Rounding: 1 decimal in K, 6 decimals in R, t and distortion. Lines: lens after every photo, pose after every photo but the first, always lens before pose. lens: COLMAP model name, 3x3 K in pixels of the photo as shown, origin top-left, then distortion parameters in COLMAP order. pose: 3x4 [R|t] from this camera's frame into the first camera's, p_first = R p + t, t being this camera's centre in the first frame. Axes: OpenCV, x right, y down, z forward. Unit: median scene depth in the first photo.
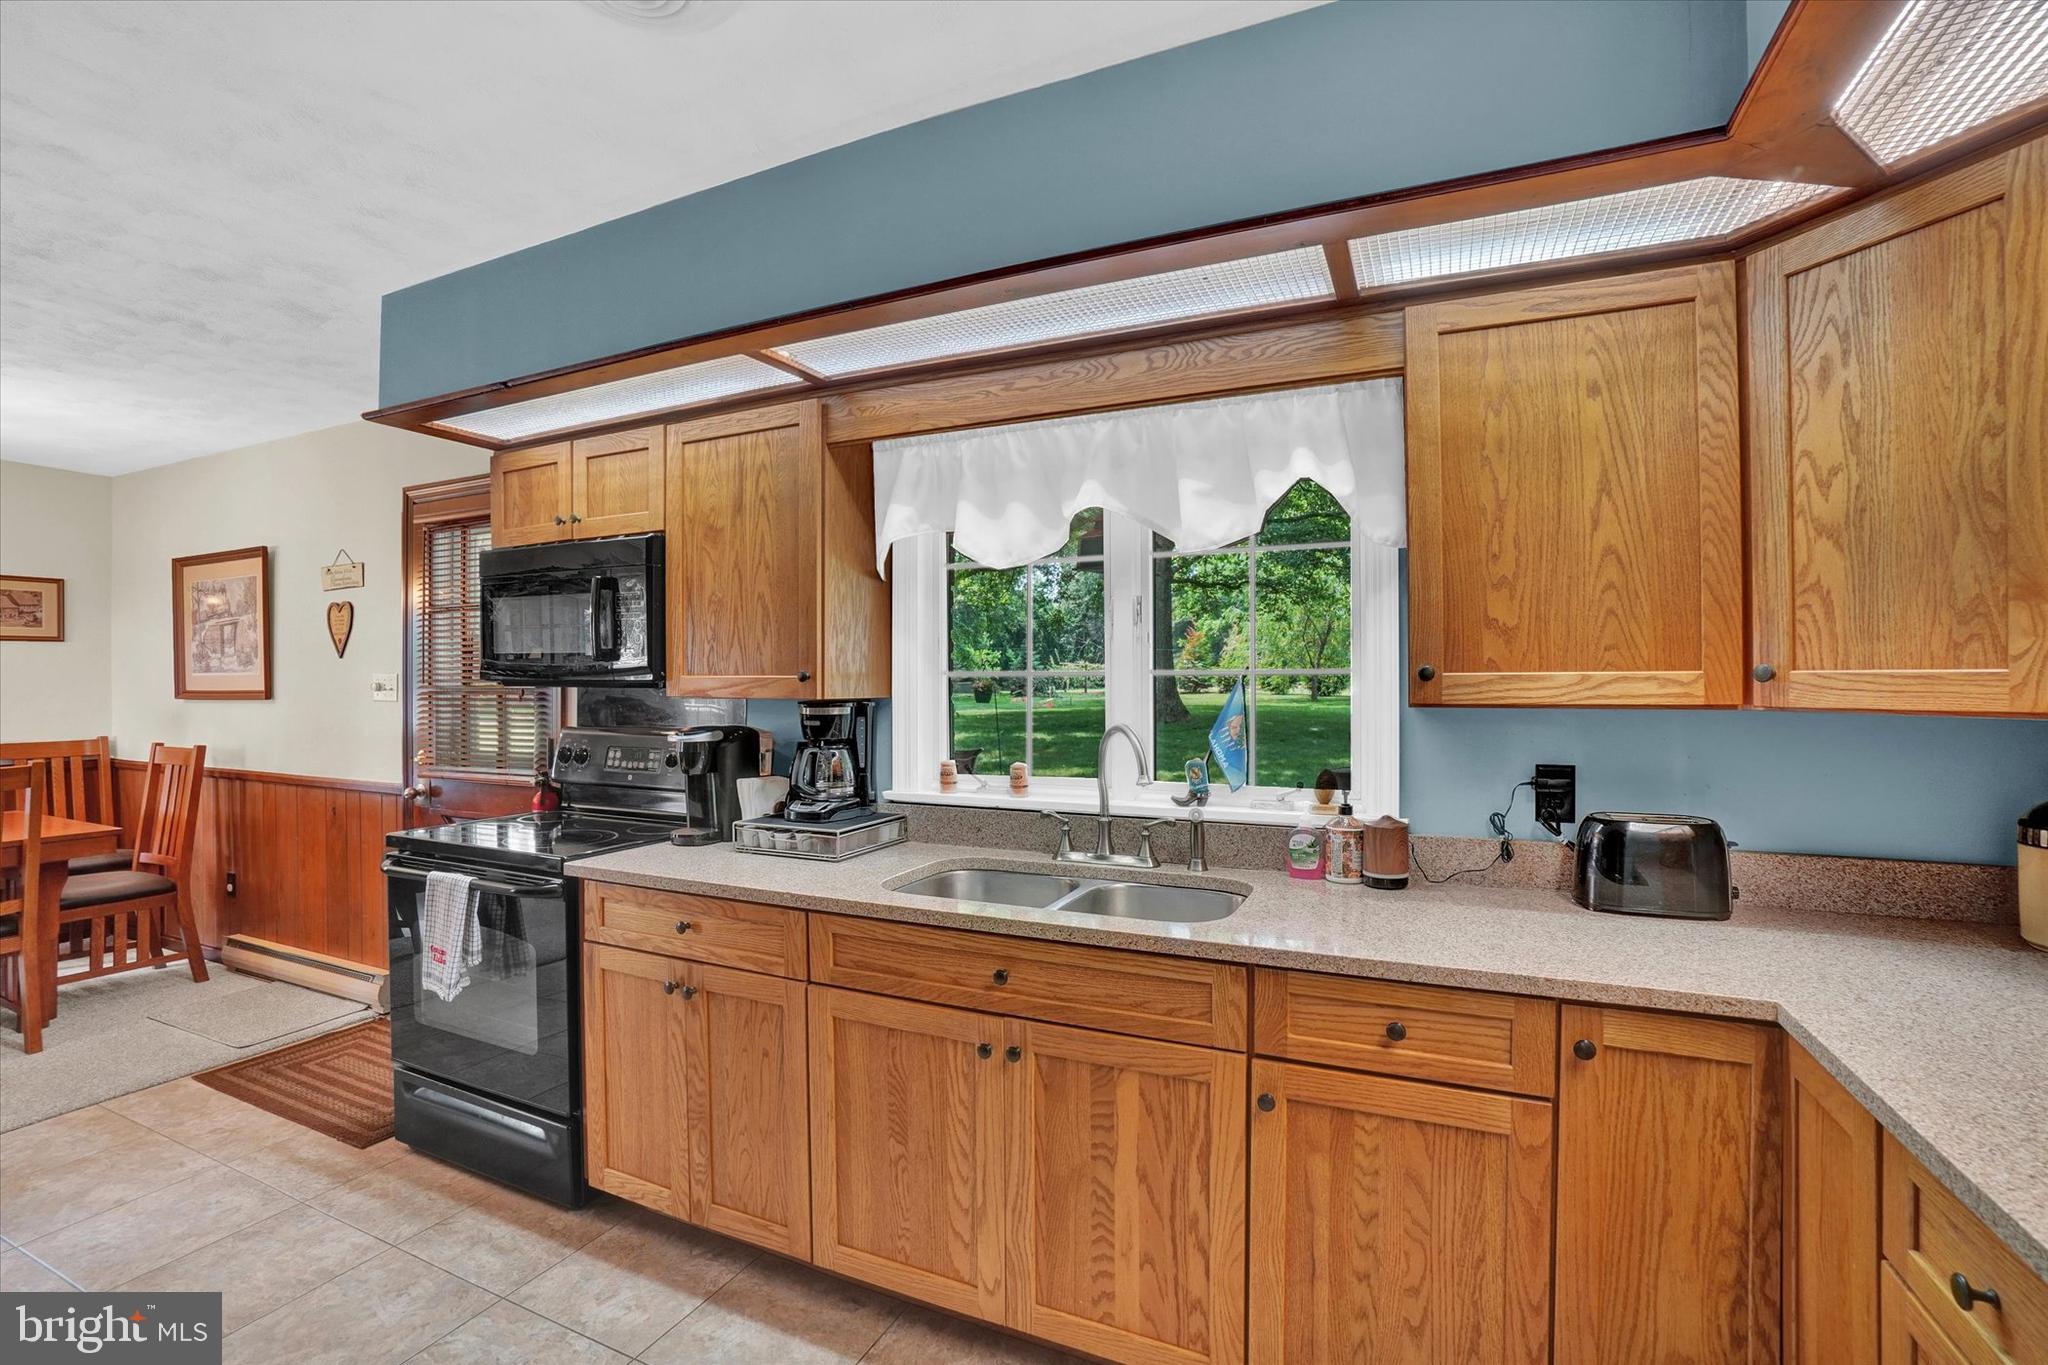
lens RADIAL K [[924.2, 0, 1020.7], [0, 924.2, 677.8], [0, 0, 1]] dist [-0.051489, 0.015322]
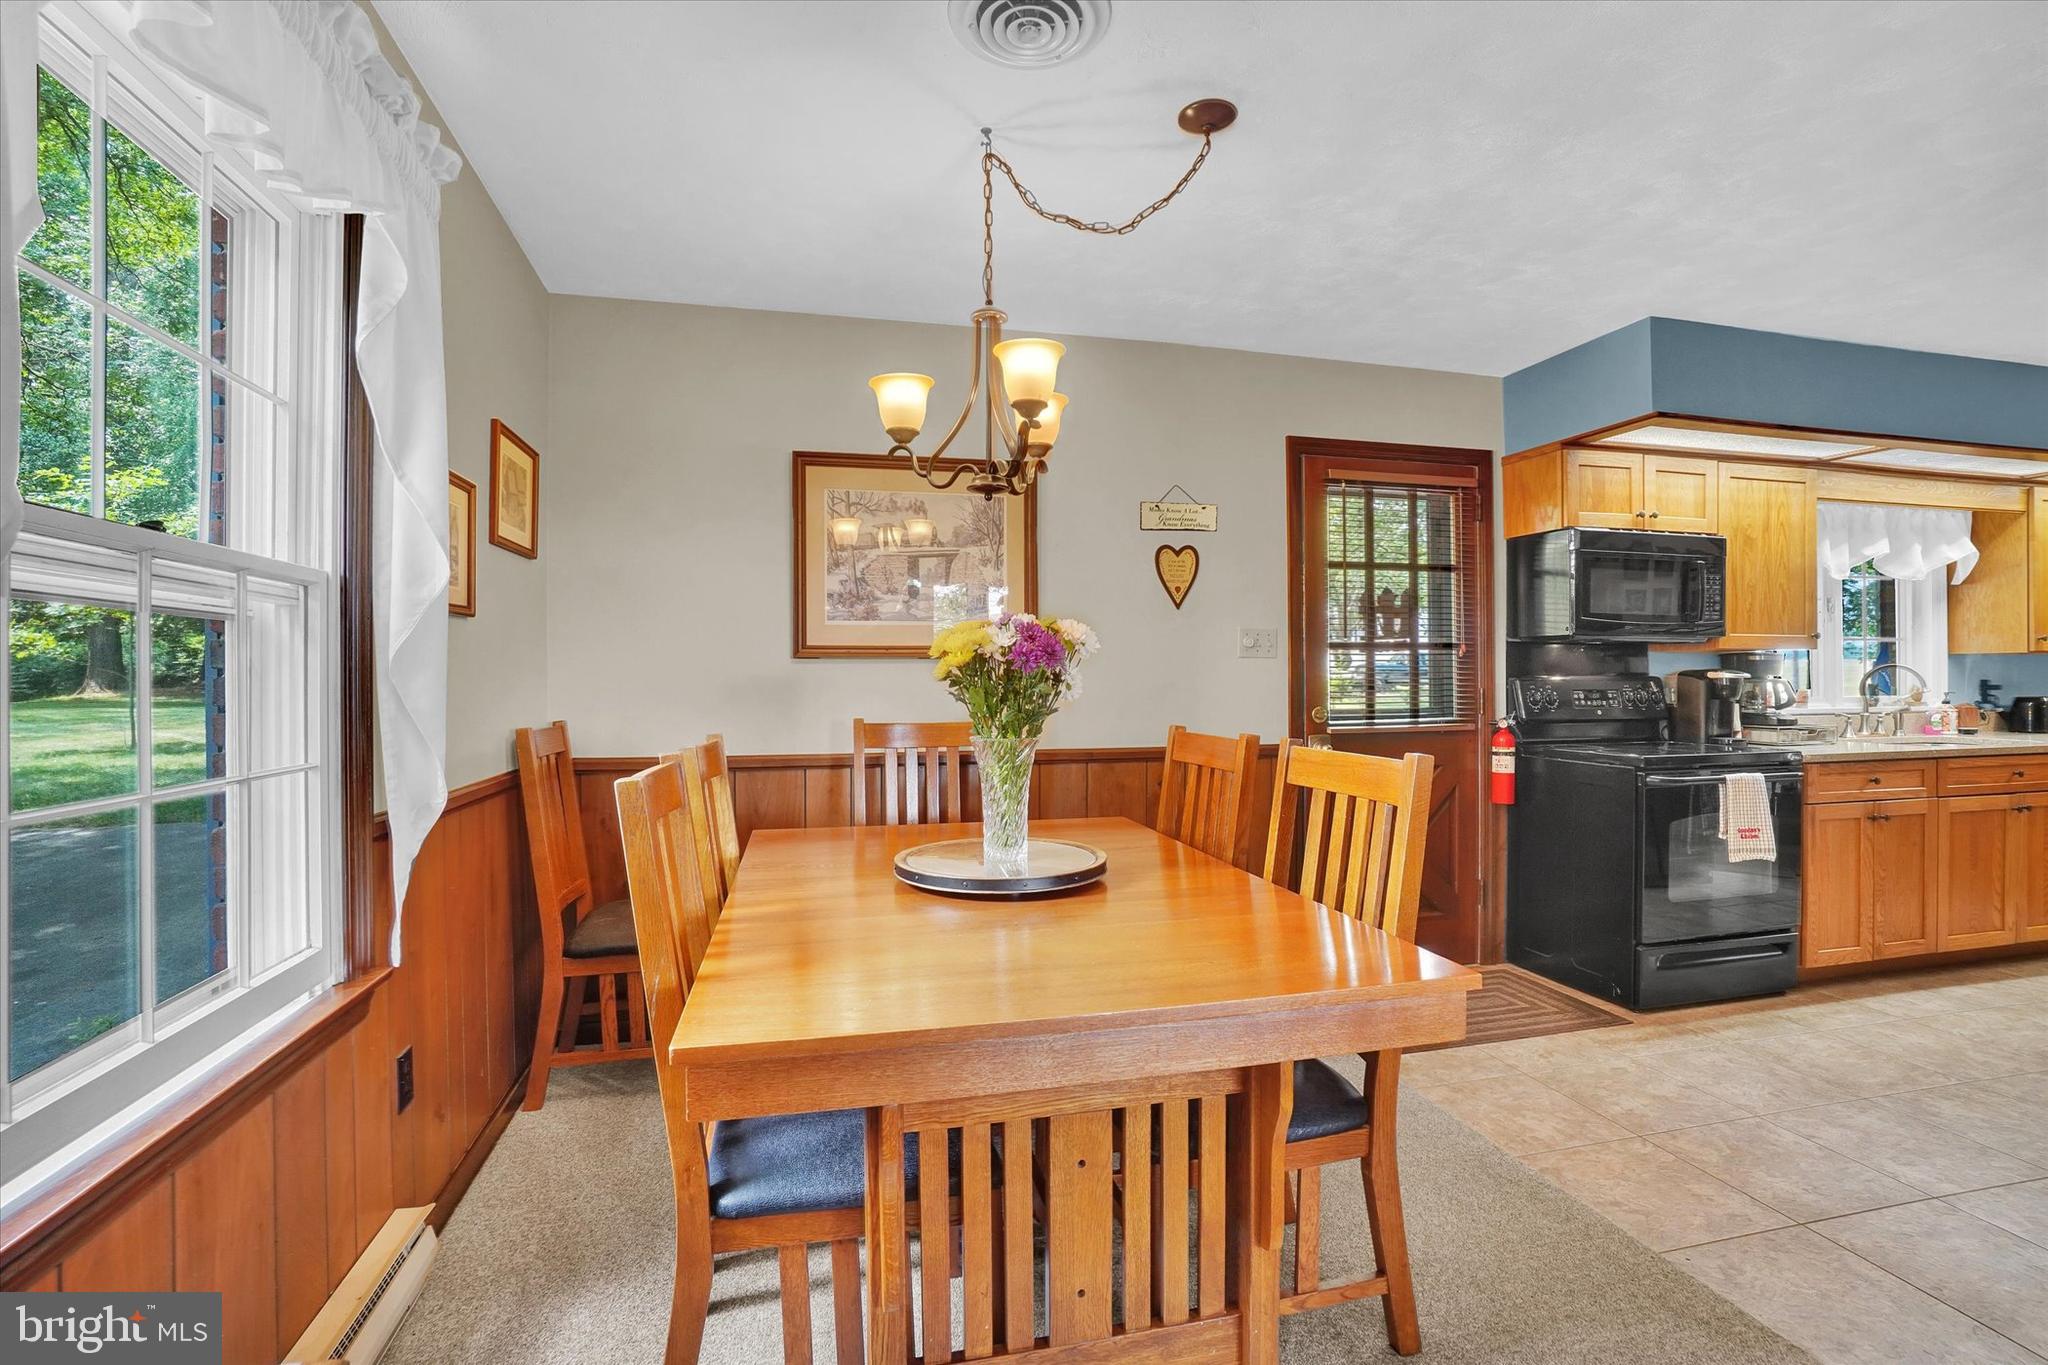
lens RADIAL K [[924.2, 0, 1020.1], [0, 924.2, 673.2], [0, 0, 1]] dist [-0.051489, 0.015322]
pose [[0.775657, 0.003024, 0.631147, -2.542621], [-0.000612, 0.999992, -0.004040, 0.079675], [-0.631154, 0.002747, 0.775653, 0.698800]]
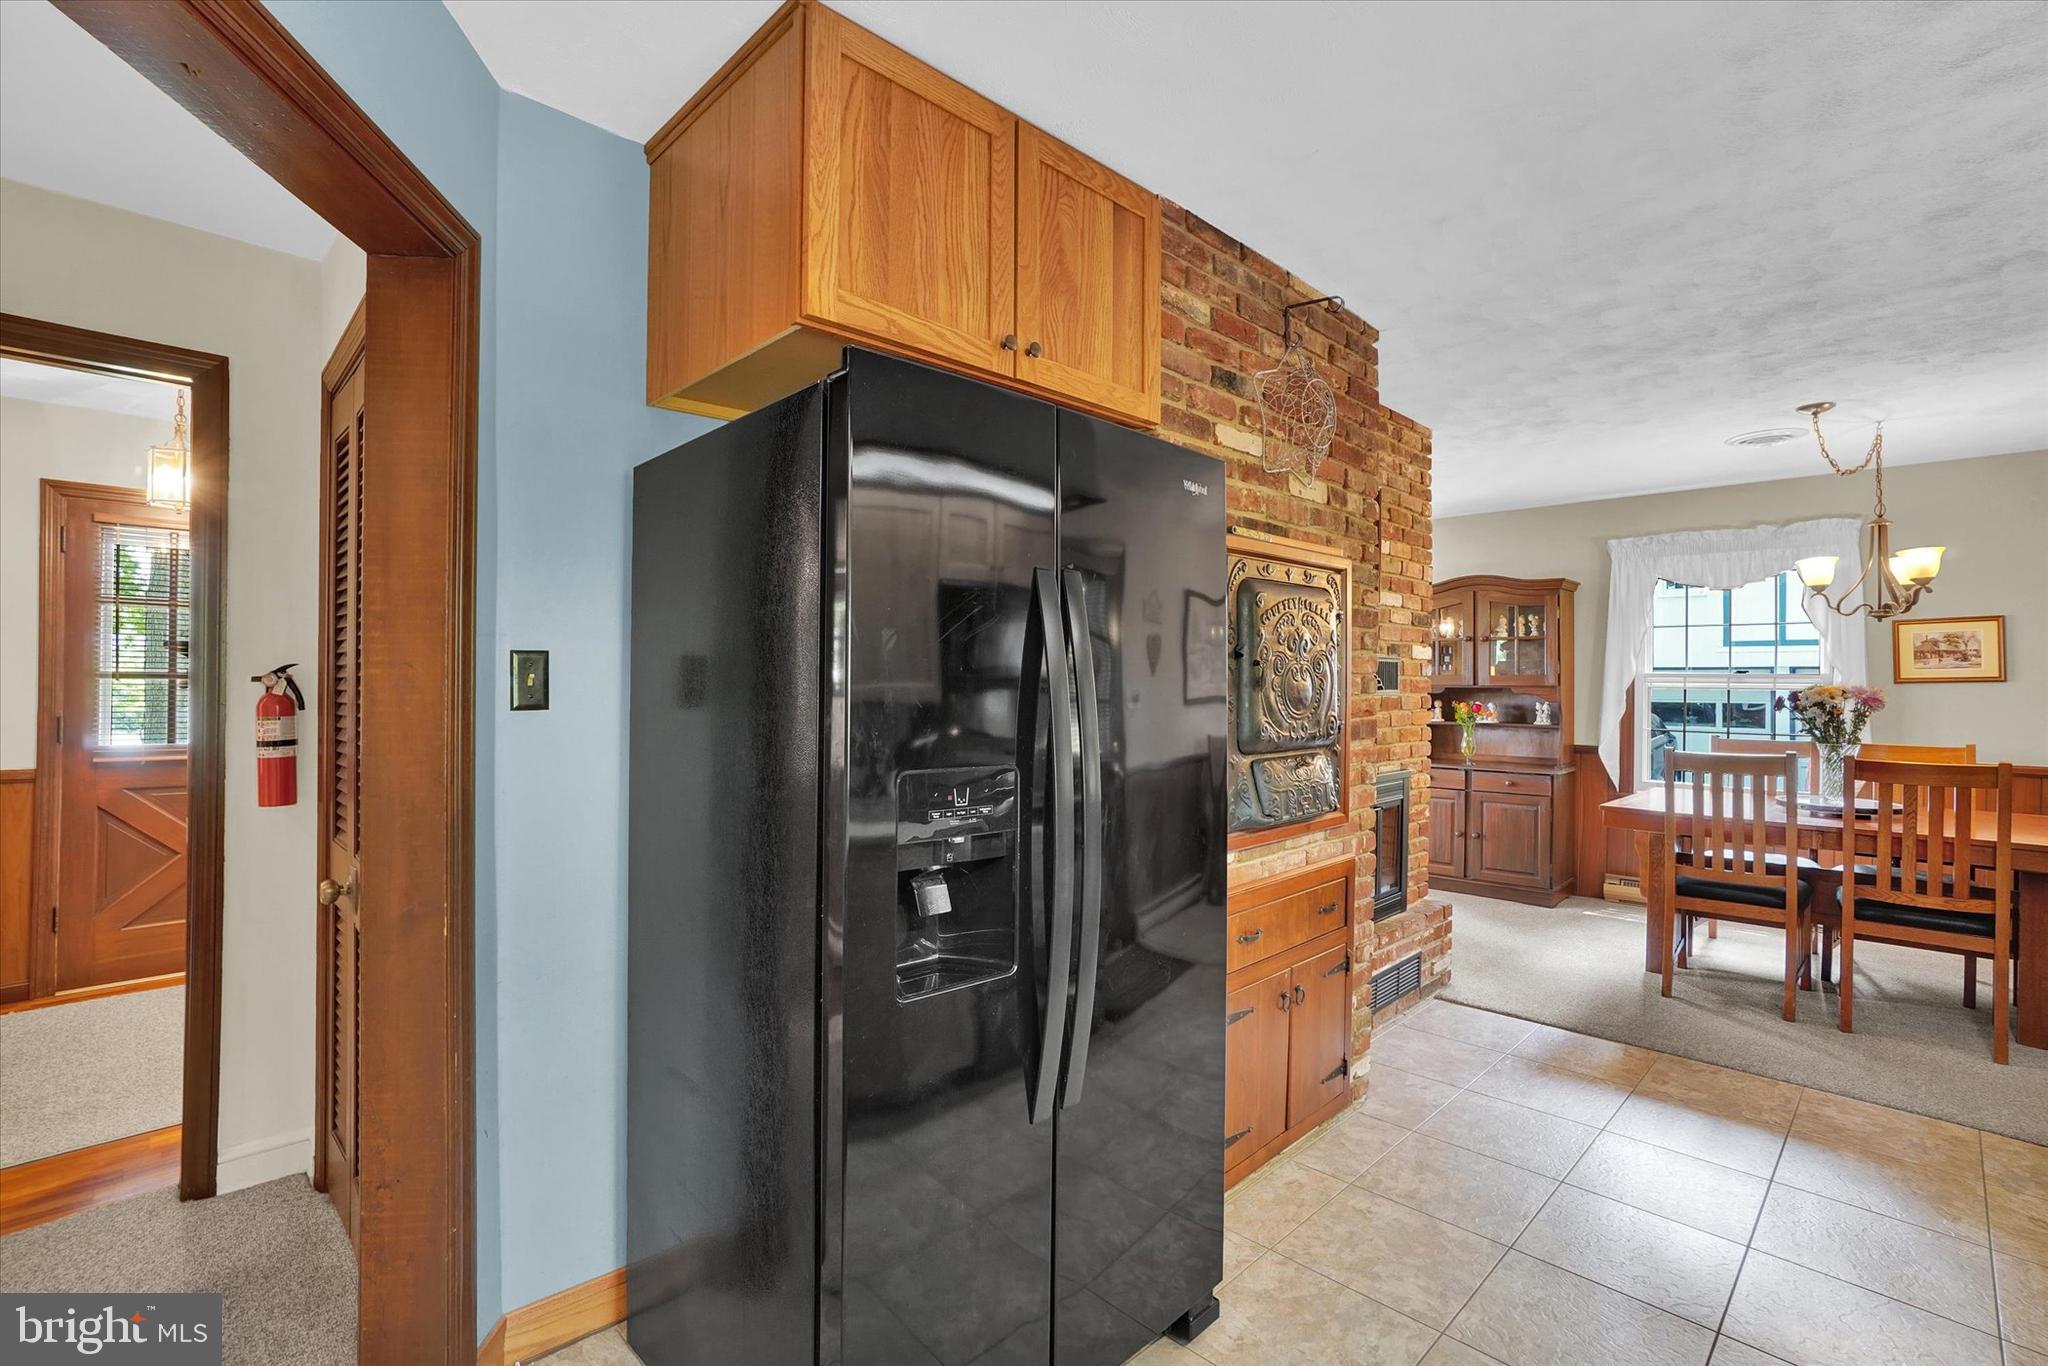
lens RADIAL K [[924.2, 0, 1017.1], [0, 924.2, 680.5], [0, 0, 1]] dist [-0.051489, 0.015322]
pose [[-0.350510, 0.001923, -0.936557, 0.251044], [-0.003240, 0.999989, 0.003265, 0.008549], [0.936553, 0.004179, -0.350500, 0.493172]]
